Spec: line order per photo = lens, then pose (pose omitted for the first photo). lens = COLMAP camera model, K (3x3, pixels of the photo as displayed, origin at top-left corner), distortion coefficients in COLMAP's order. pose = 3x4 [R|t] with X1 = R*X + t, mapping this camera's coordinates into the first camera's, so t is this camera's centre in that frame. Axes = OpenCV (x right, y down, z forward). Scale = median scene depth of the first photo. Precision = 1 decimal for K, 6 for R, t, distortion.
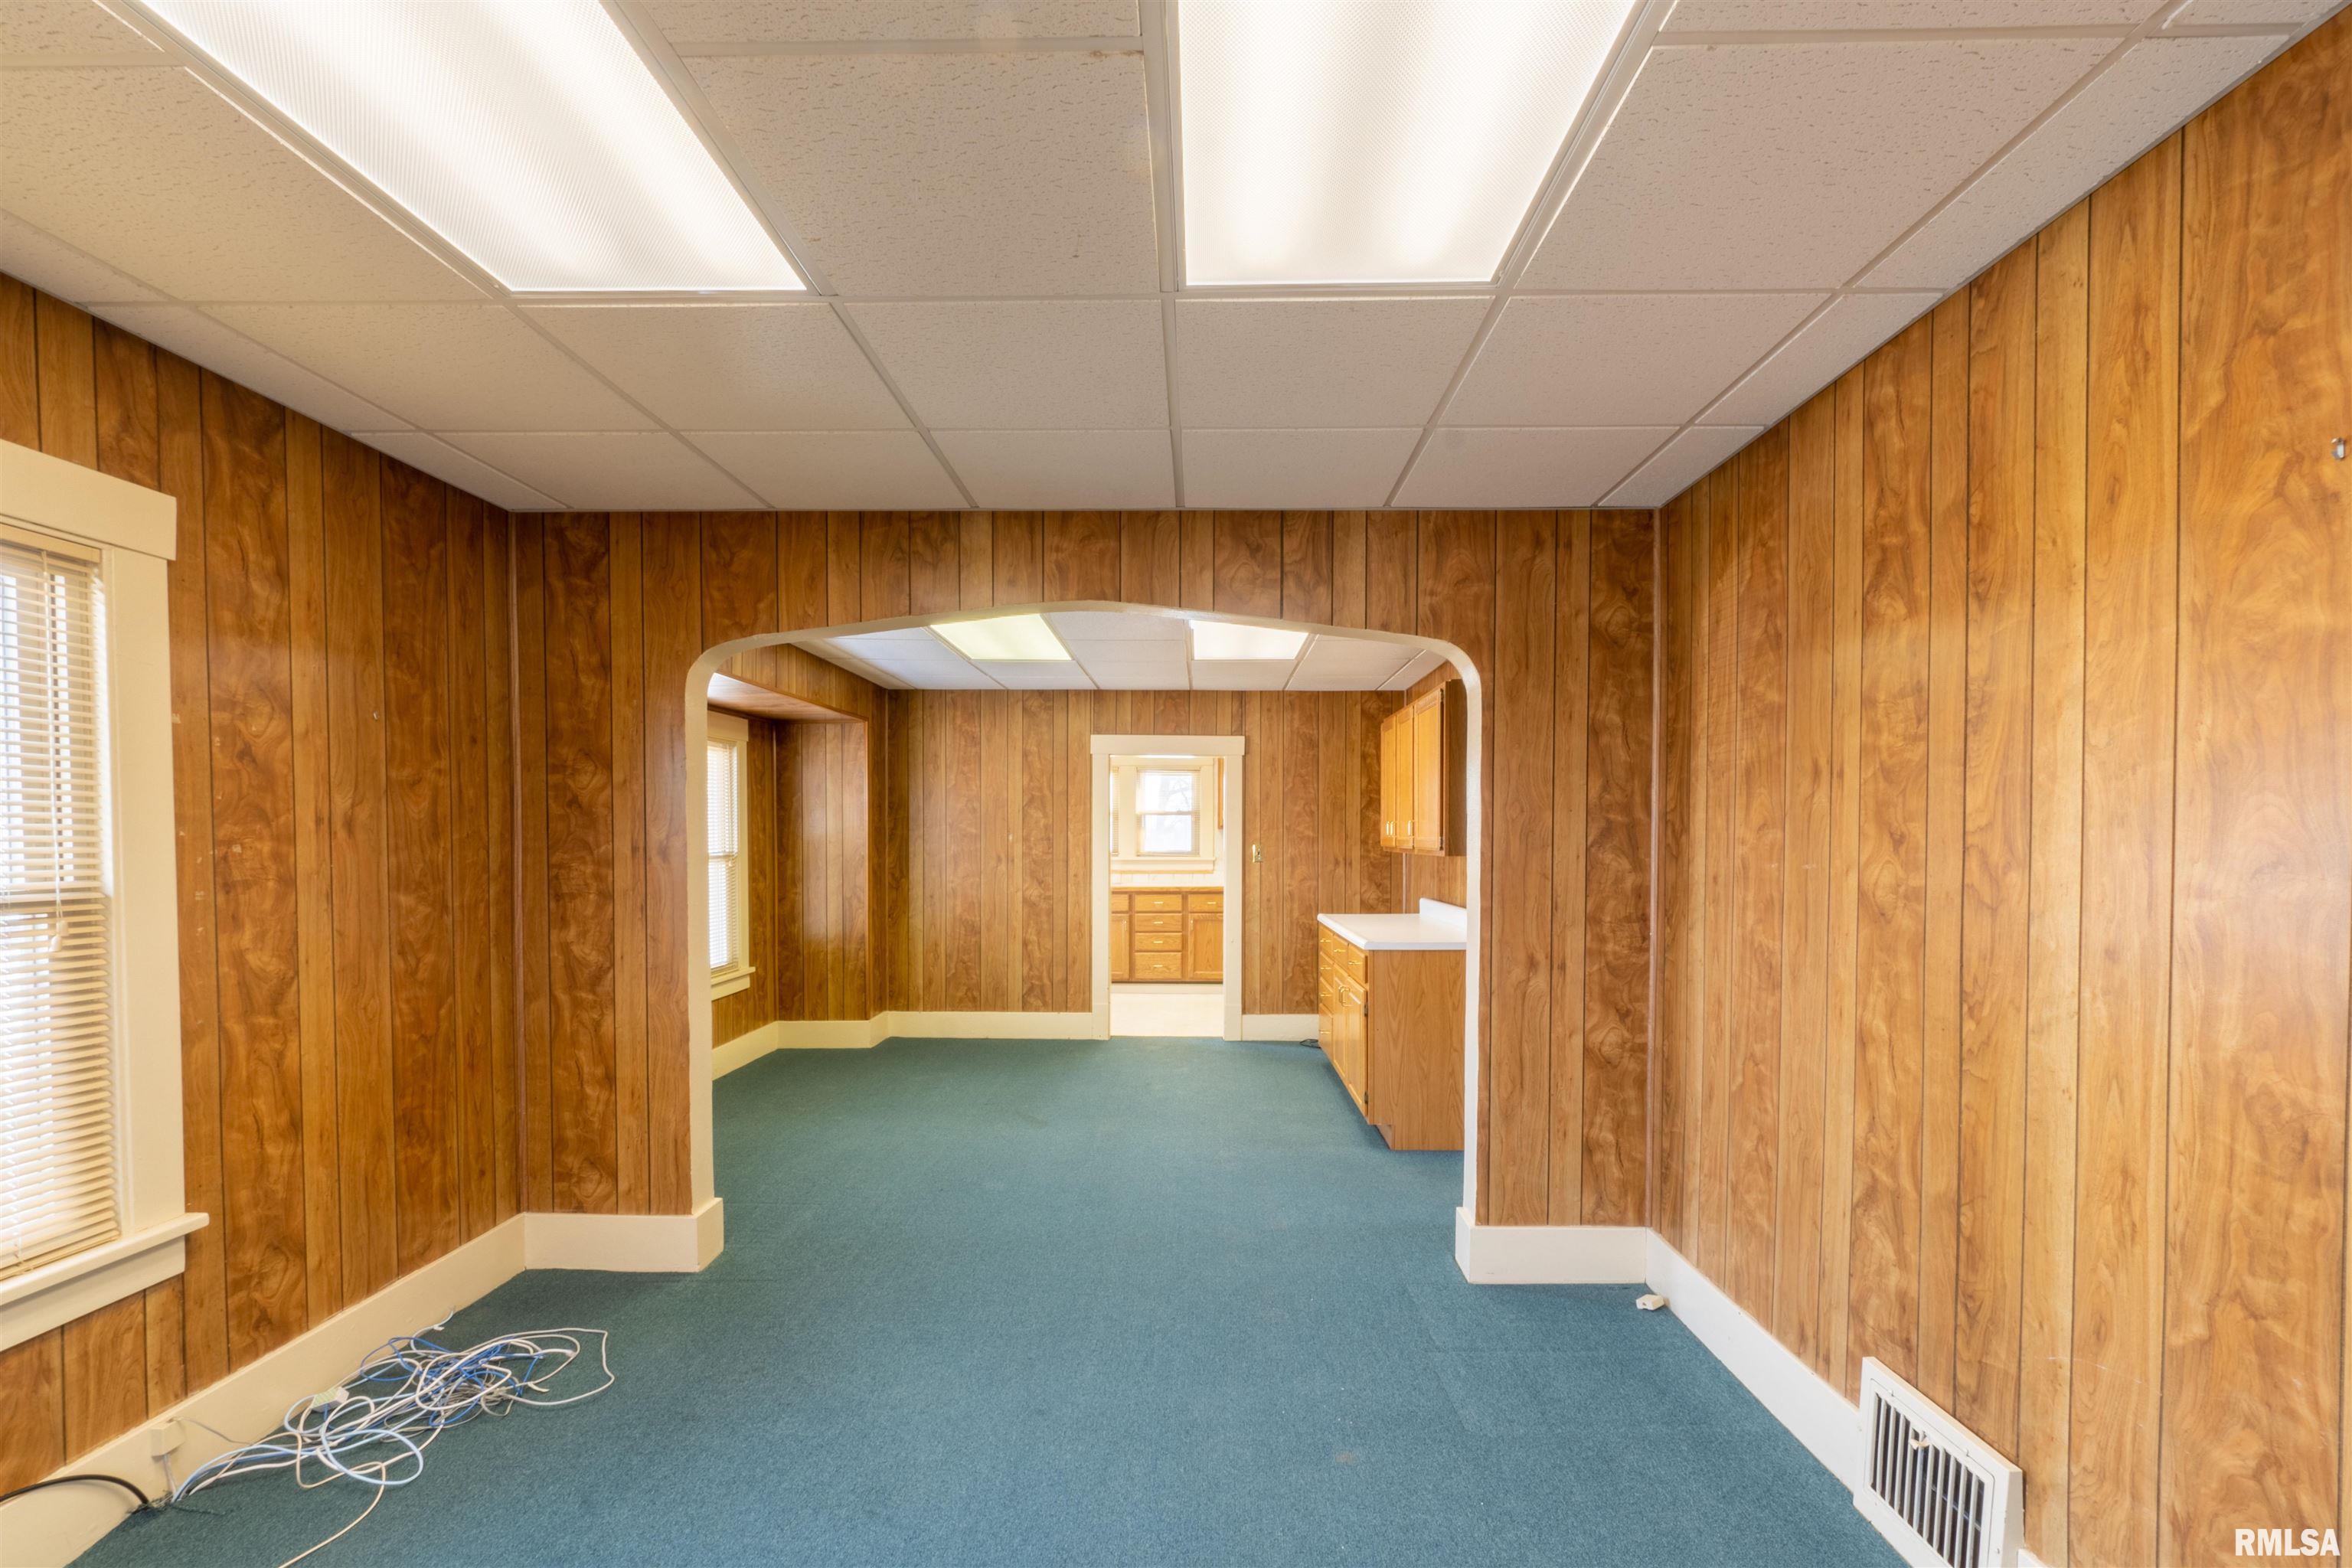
lens RADIAL K [[1029.4, 0, 1185.8], [0, 1029.4, 820.2], [0, 0, 1]] dist [-0.002154, 0.000868]
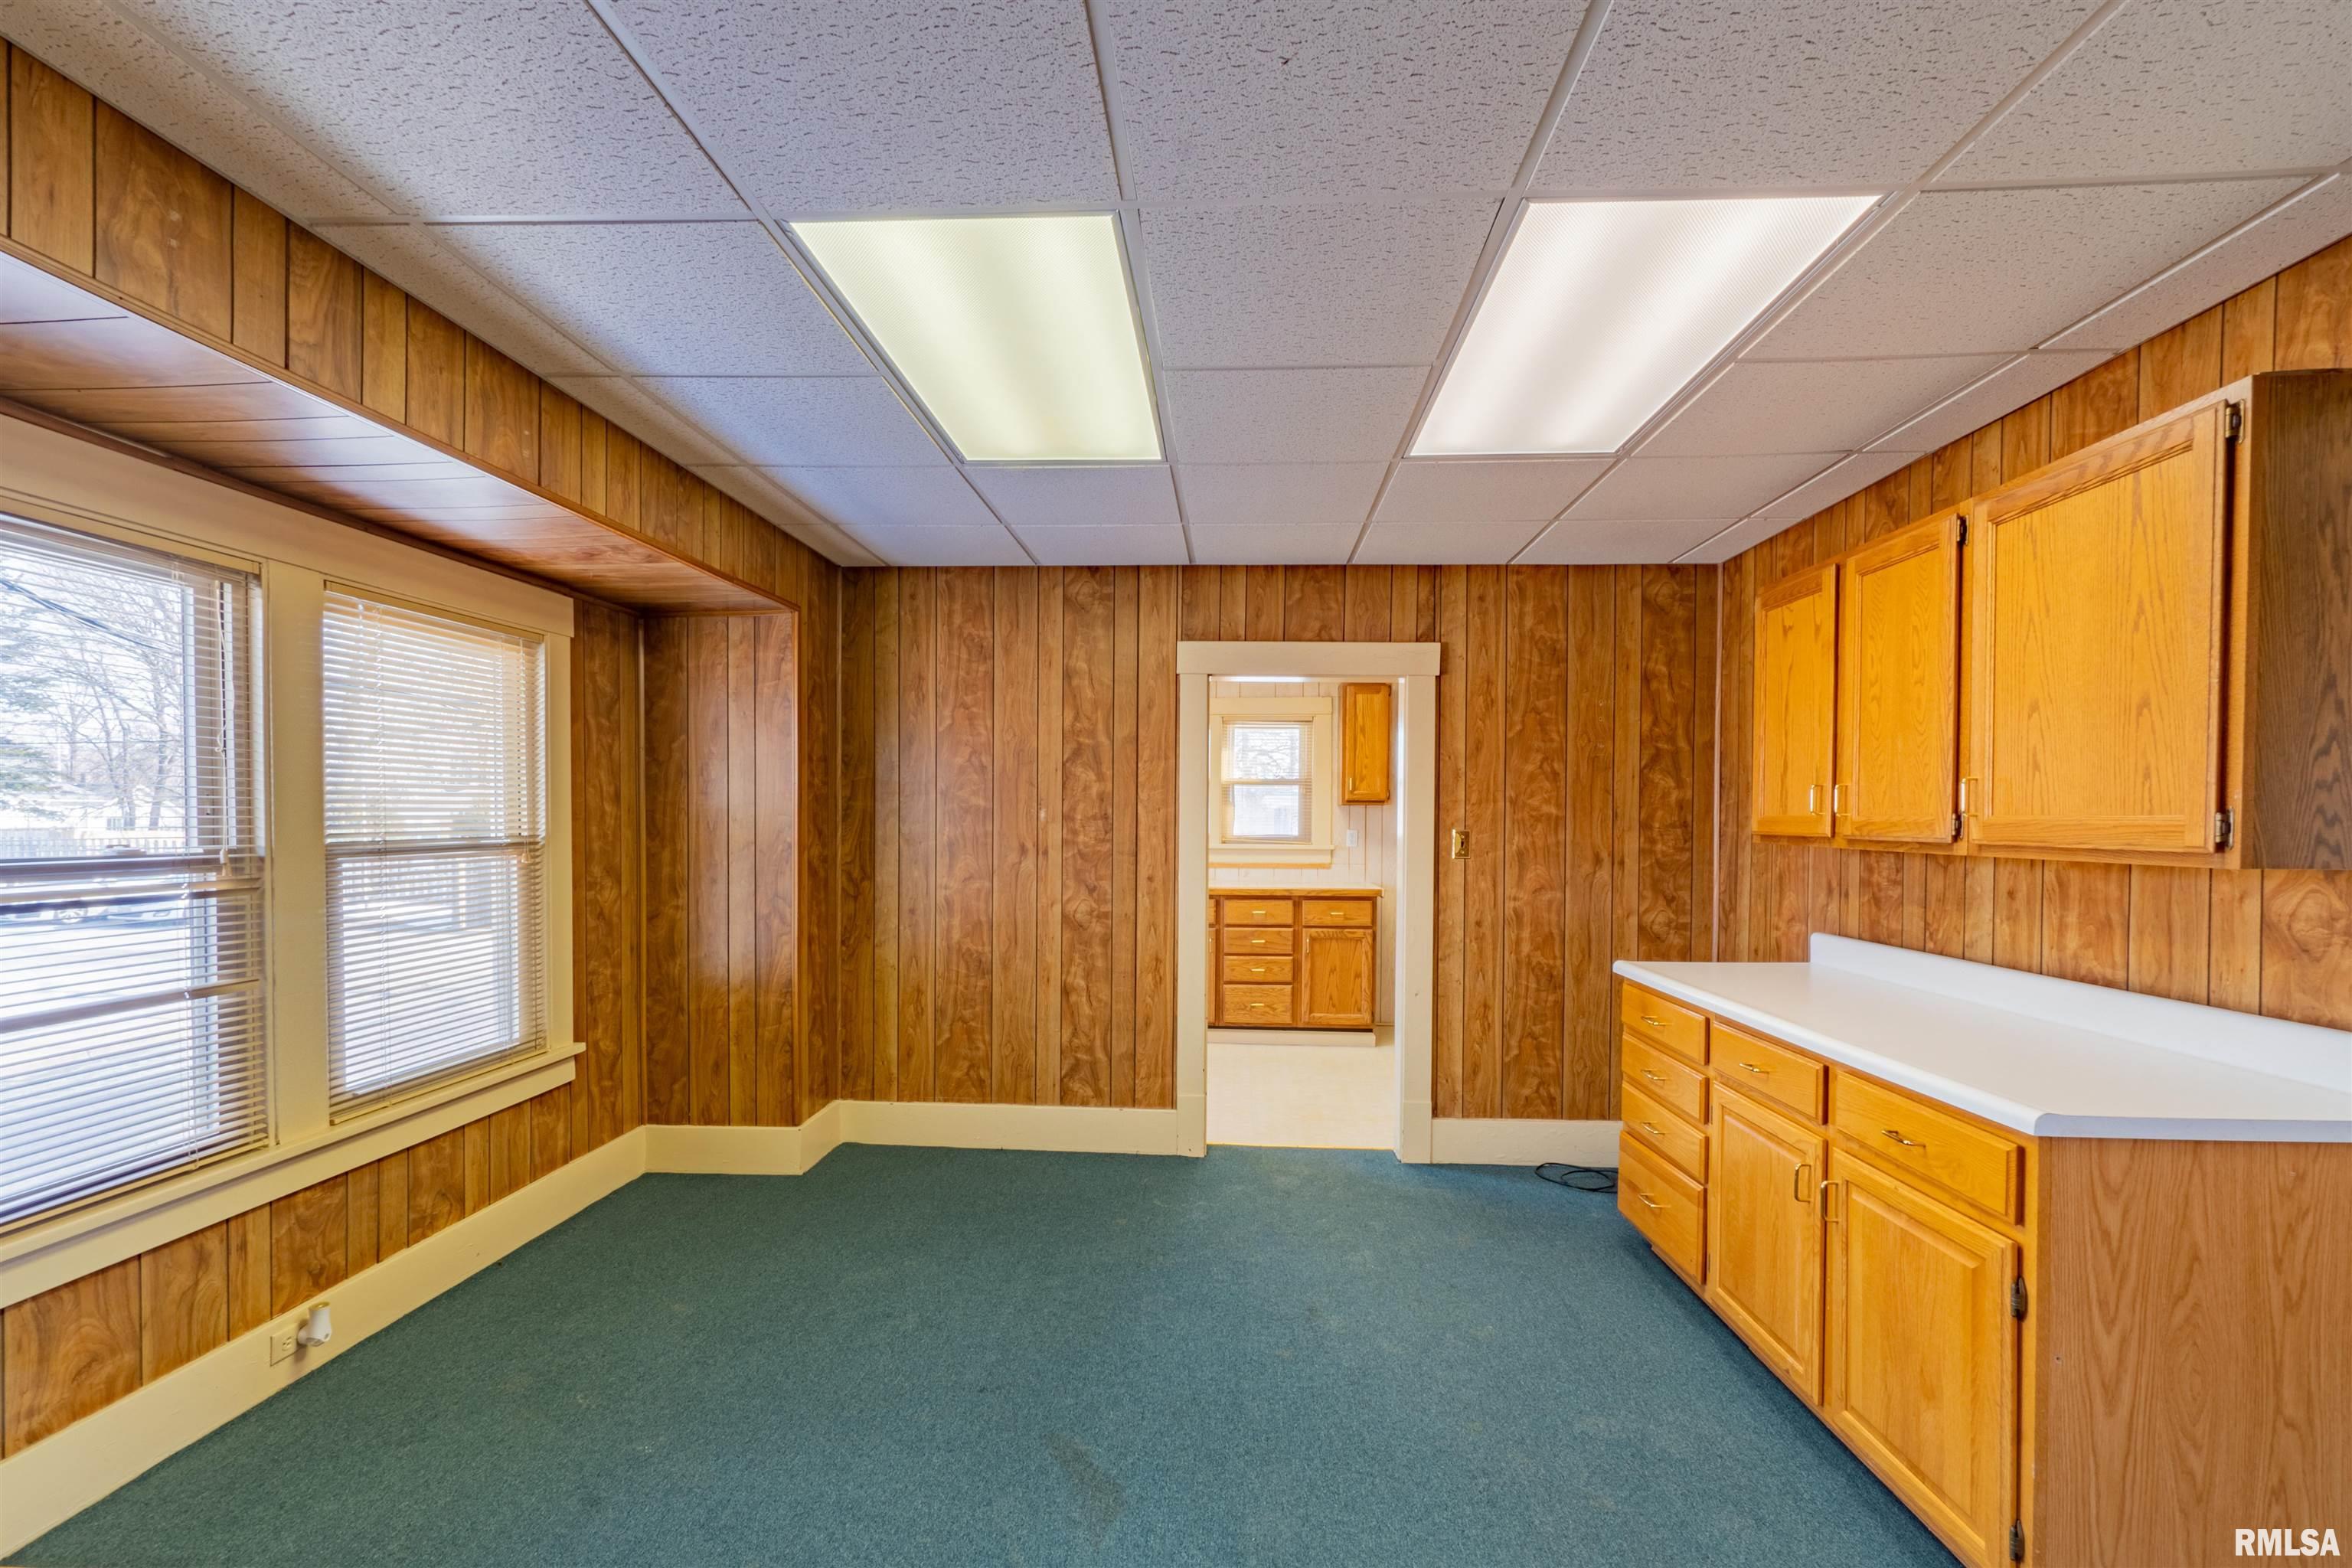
lens RADIAL K [[1029.4, 0, 1145.8], [0, 1029.4, 813.4], [0, 0, 1]] dist [-0.002154, 0.000868]
pose [[0.997160, 0.006062, -0.075065, -0.065446], [-0.005172, 0.999914, 0.012044, 0.009059], [0.075132, -0.011622, 0.997106, 0.408492]]
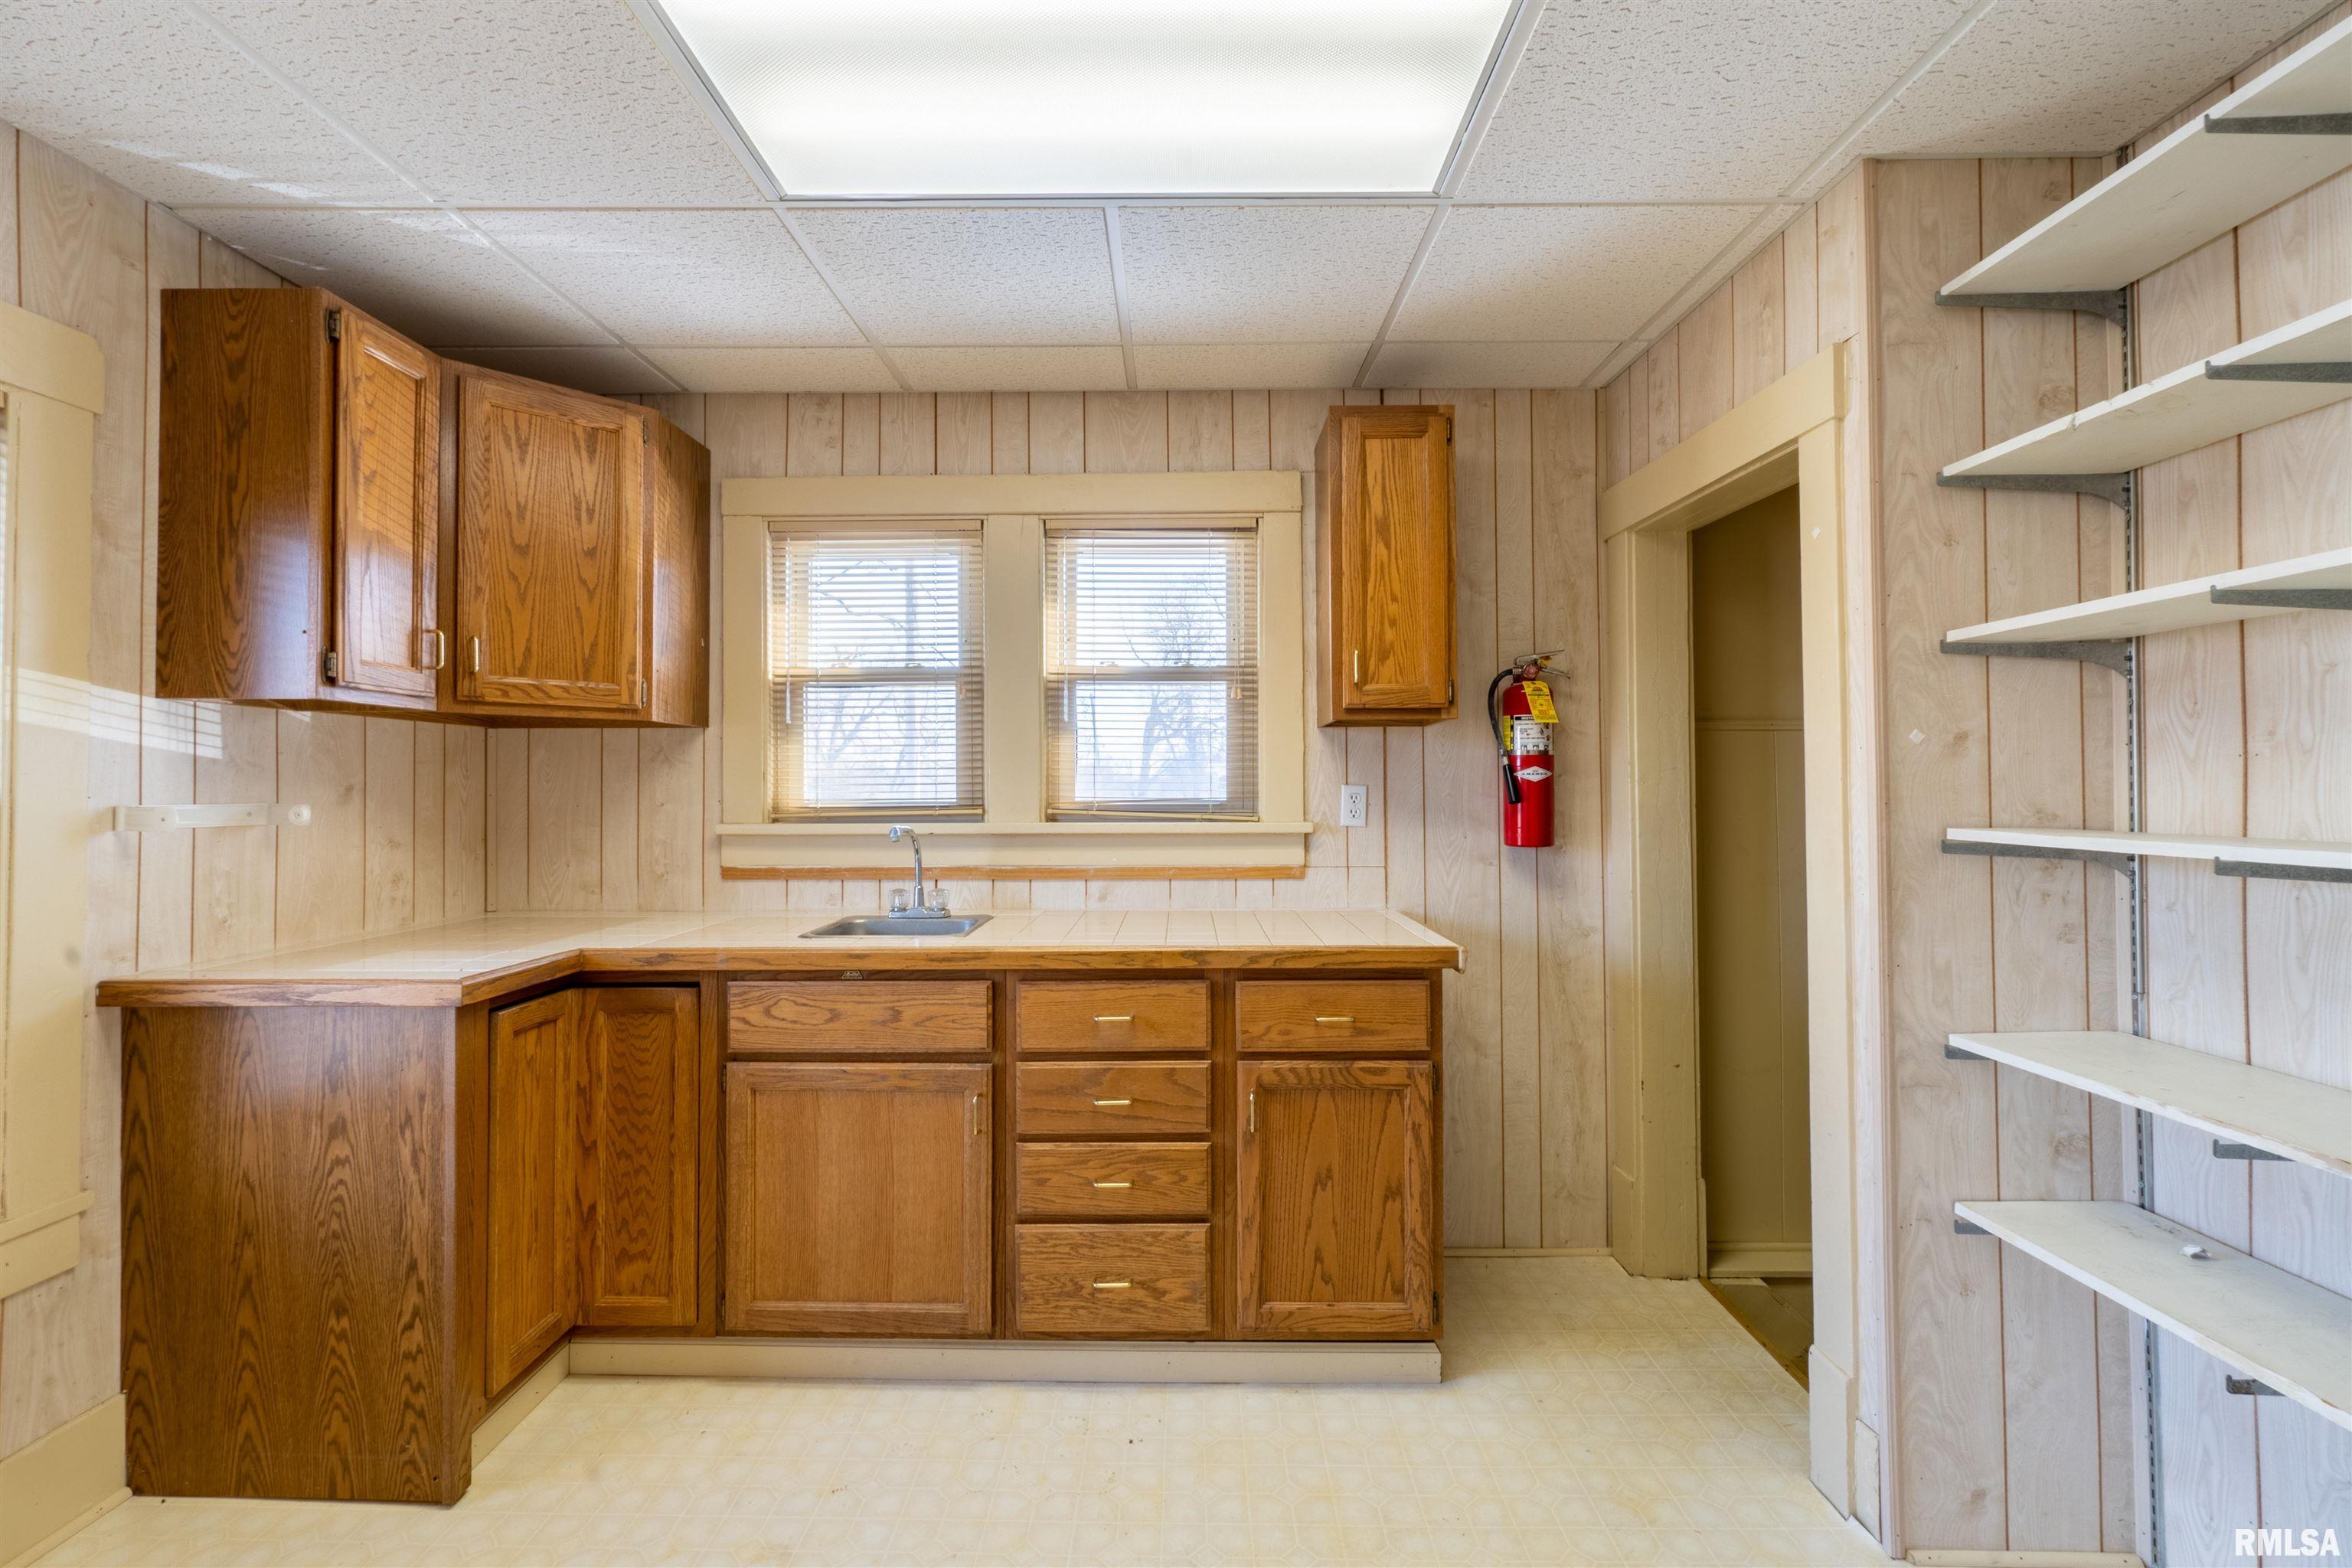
lens RADIAL K [[1029.4, 0, 1177.3], [0, 1029.4, 783.5], [0, 0, 1]] dist [-0.002154, 0.000868]
pose [[0.999940, -0.005383, 0.009583, -0.017367], [0.005291, 0.999940, 0.009594, 0.030586], [-0.009634, -0.009543, 0.999908, 0.989212]]
